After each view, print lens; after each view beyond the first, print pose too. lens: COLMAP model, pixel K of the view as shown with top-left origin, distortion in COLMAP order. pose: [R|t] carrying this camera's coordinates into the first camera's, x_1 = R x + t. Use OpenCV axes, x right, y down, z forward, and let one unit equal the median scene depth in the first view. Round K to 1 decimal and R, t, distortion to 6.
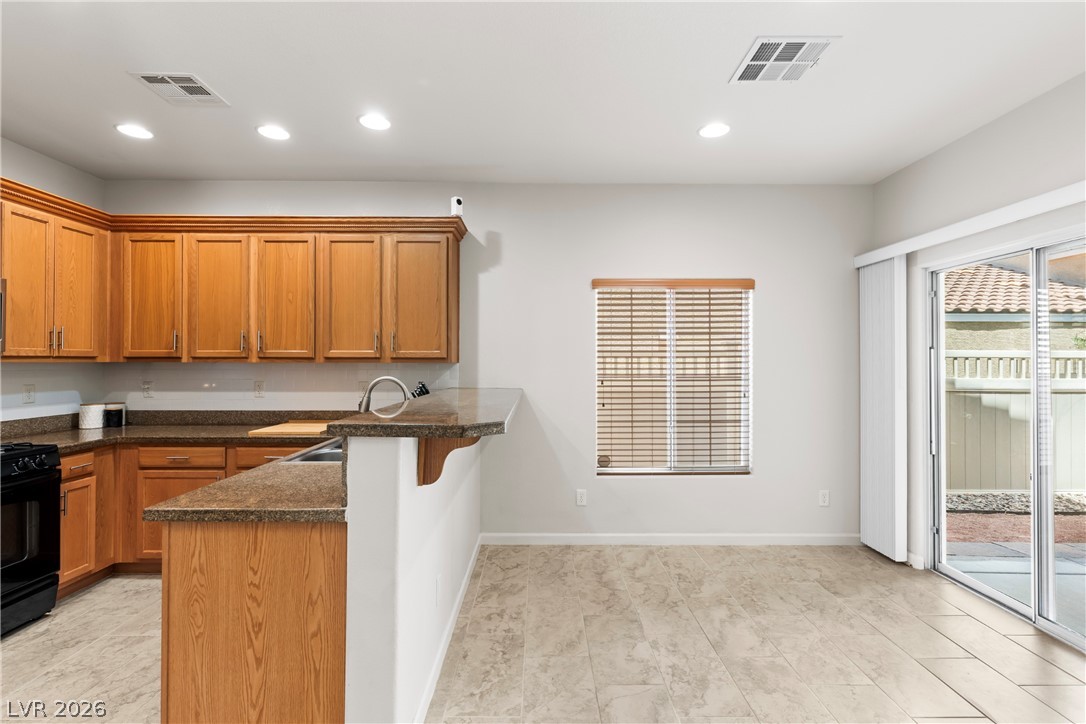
lens RADIAL K [[514.3, 0, 544.6], [0, 514.3, 359.1], [0, 0, 1]] dist [0.001458, 0.001169]
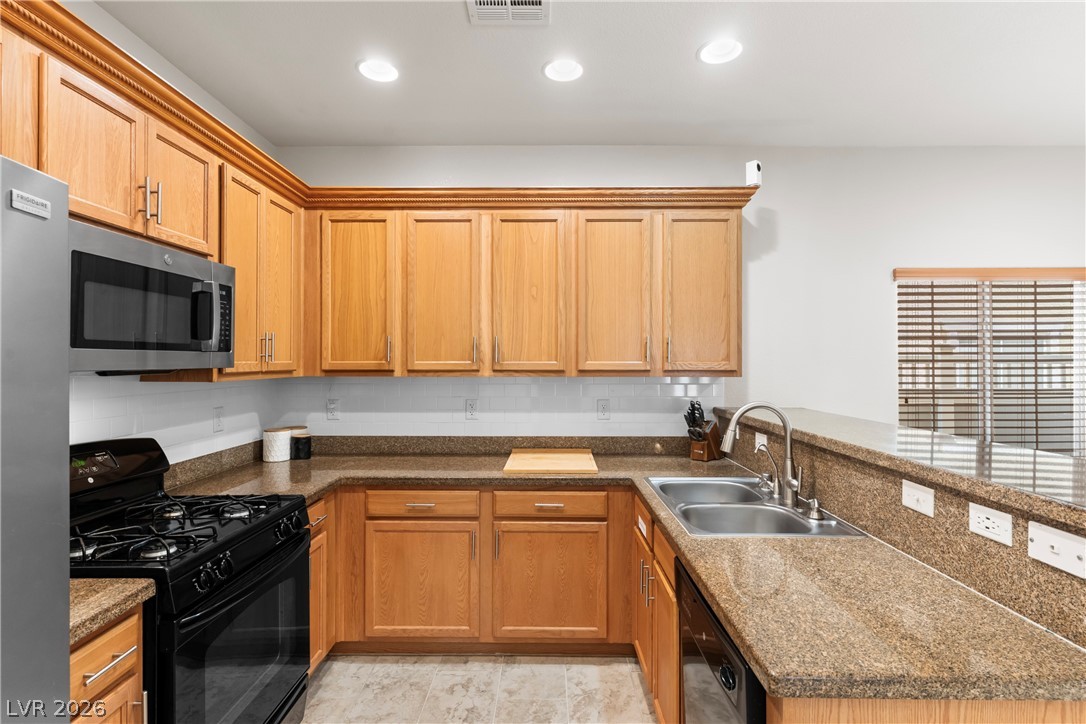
lens RADIAL K [[534.0, 0, 545.4], [0, 534.0, 360.3], [0, 0, 1]] dist [0.002101, 0.000162]
pose [[0.999898, -0.000747, -0.014256, -0.467182], [0.000803, 0.999992, 0.003883, -0.021576], [0.014253, -0.003894, 0.999891, 0.196791]]
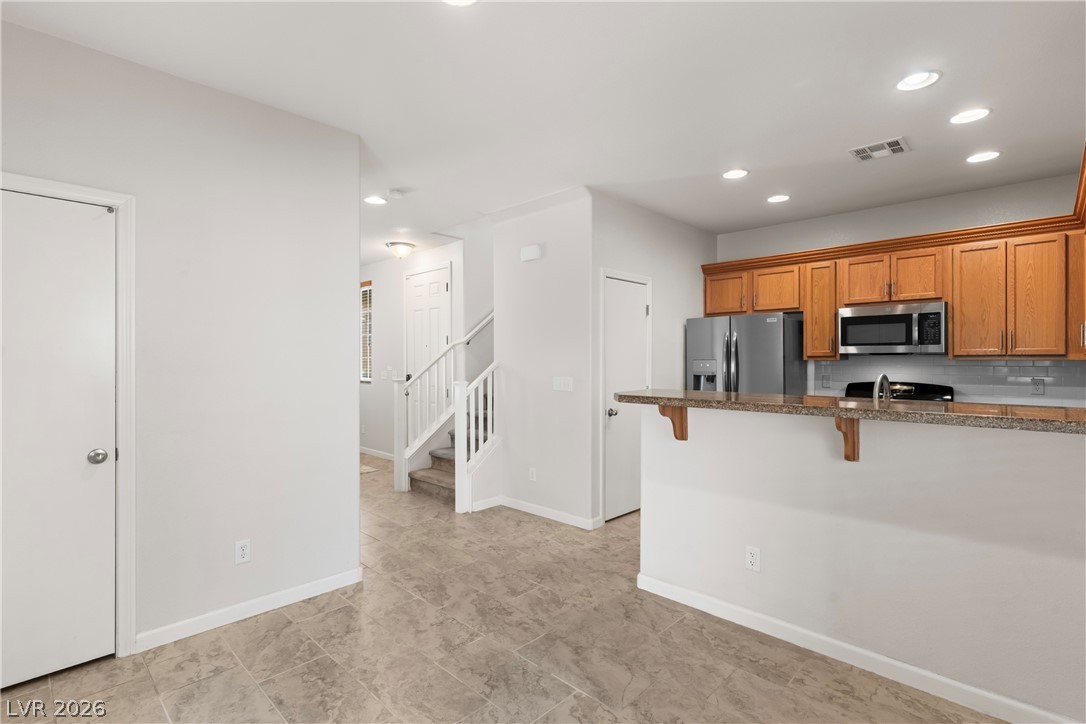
lens RADIAL K [[514.3, 0, 544.8], [0, 514.3, 360.8], [0, 0, 1]] dist [0.001458, 0.001169]
pose [[-0.699456, -0.000848, -0.714675, 0.598001], [0.002866, 0.999988, -0.003992, 0.008761], [0.714670, -0.004841, -0.699445, 0.949154]]
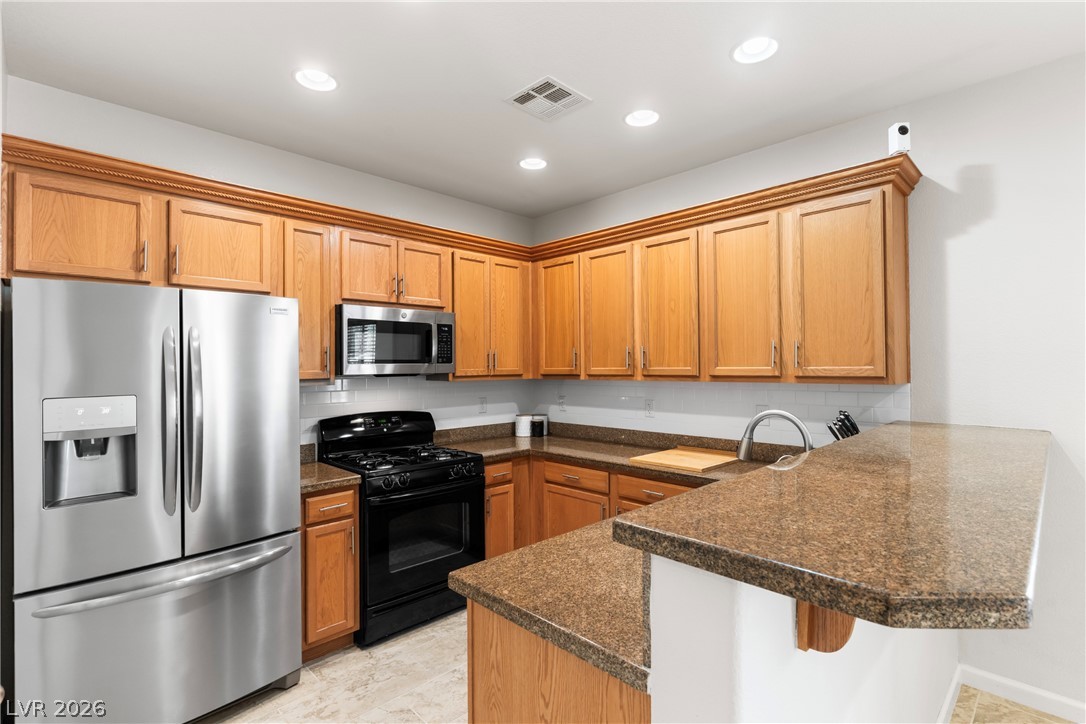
lens RADIAL K [[514.3, 0, 542.9], [0, 514.3, 358.8], [0, 0, 1]] dist [0.001458, 0.001169]
pose [[0.695201, -0.018502, -0.718577, -0.024365], [0.013015, 0.999829, -0.013151, -0.022670], [0.718697, -0.000210, 0.695323, 0.240044]]
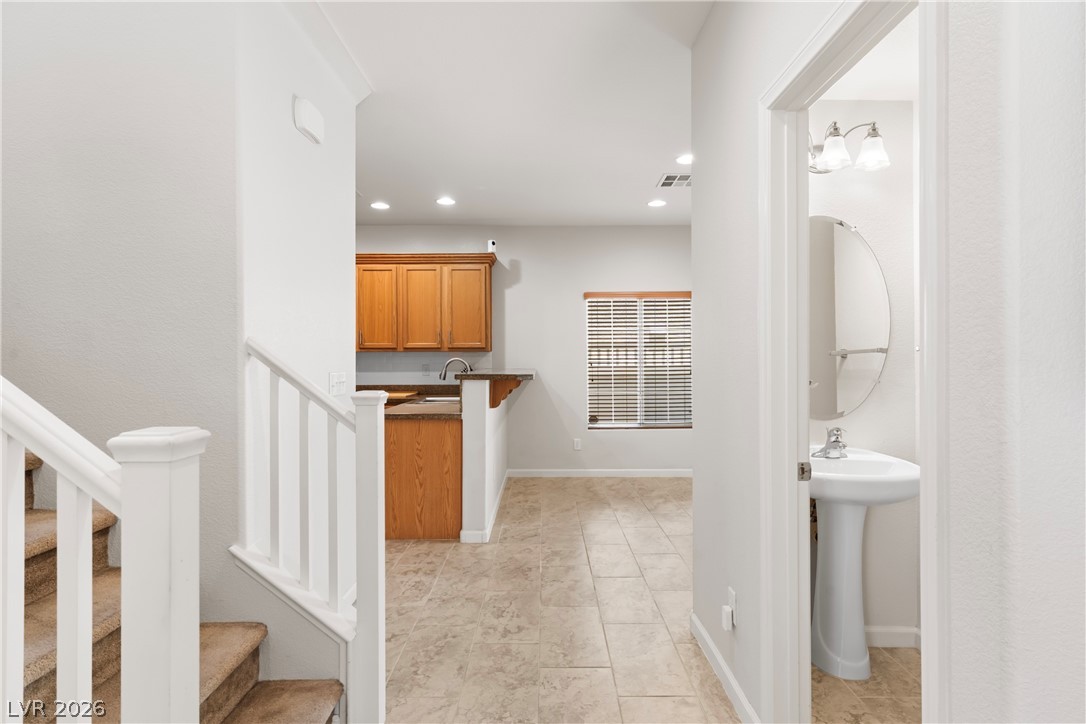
lens RADIAL K [[577.6, 0, 543.7], [0, 577.6, 358.9], [0, 0, 1]] dist [0.001784, -0.000200]
pose [[0.999930, -0.006045, -0.010203, -0.004979], [0.006104, 0.999965, 0.005752, 0.021456], [0.010168, -0.005814, 0.999931, -0.672134]]
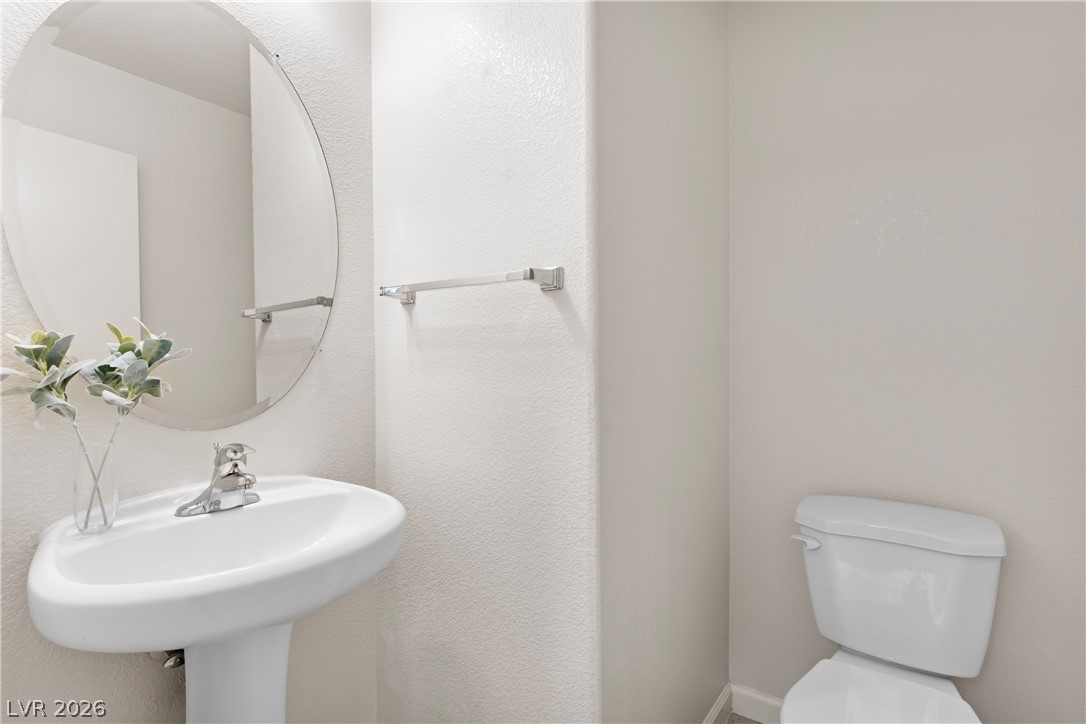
lens RADIAL K [[514.3, 0, 541.7], [0, 514.3, 365.8], [0, 0, 1]] dist [0.001458, 0.001169]
pose [[0.601775, -0.017825, 0.798467, 0.211024], [0.001983, 0.999781, 0.020825, 0.060811], [-0.798663, -0.010948, 0.601679, -0.288657]]
